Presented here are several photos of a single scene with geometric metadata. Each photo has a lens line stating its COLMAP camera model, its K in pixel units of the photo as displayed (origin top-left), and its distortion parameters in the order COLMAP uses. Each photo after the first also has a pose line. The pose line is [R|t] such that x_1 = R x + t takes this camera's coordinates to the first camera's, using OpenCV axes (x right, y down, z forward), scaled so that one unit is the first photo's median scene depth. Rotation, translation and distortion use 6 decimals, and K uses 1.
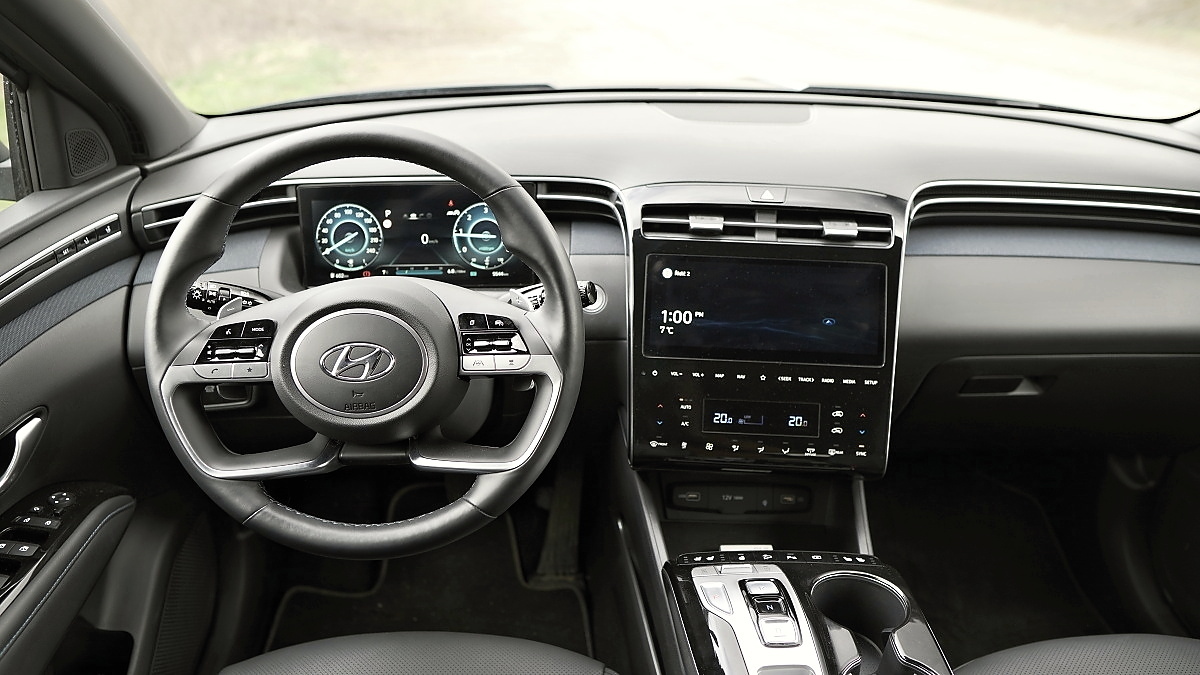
lens RADIAL K [[837.1, 0, 600.0], [0, 837.1, 337.5], [0, 0, 1]] dist [-0.104645, 0.000720]
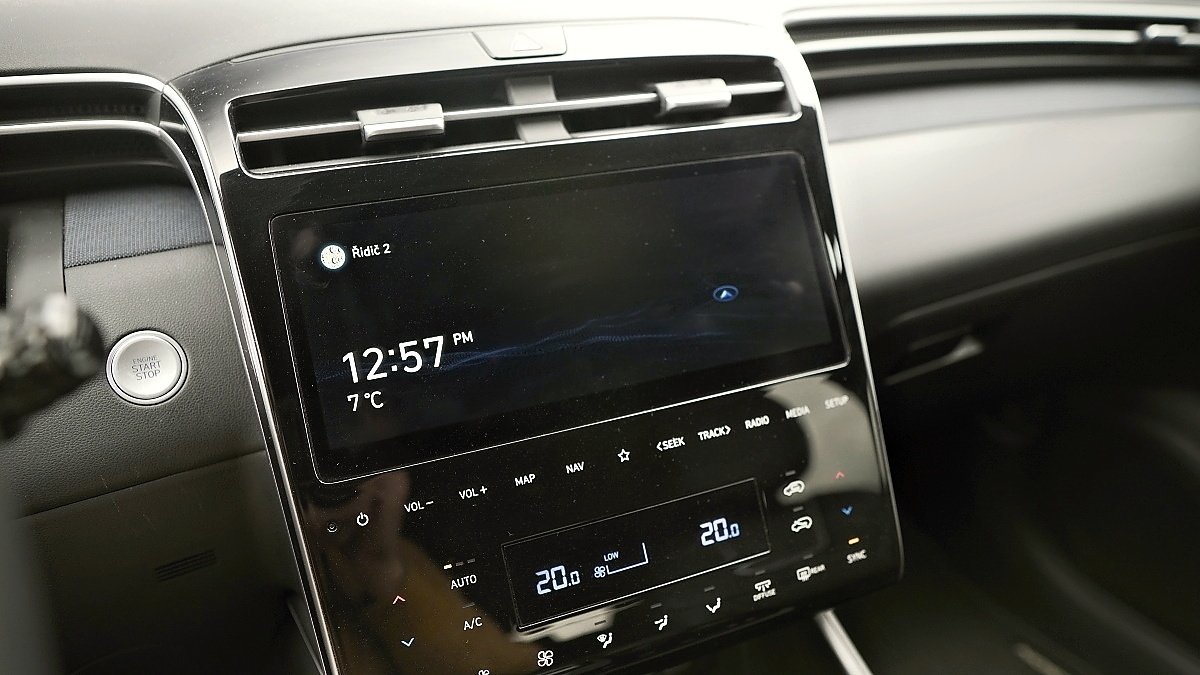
lens RADIAL K [[837.1, 0, 600.0], [0, 837.1, 337.5], [0, 0, 1]] dist [-0.104645, 0.000720]
pose [[0.891884, -0.217663, 0.396441, 0.031248], [0.231142, 0.972818, 0.014112, -0.017770], [-0.388737, 0.079048, 0.917952, 0.606866]]
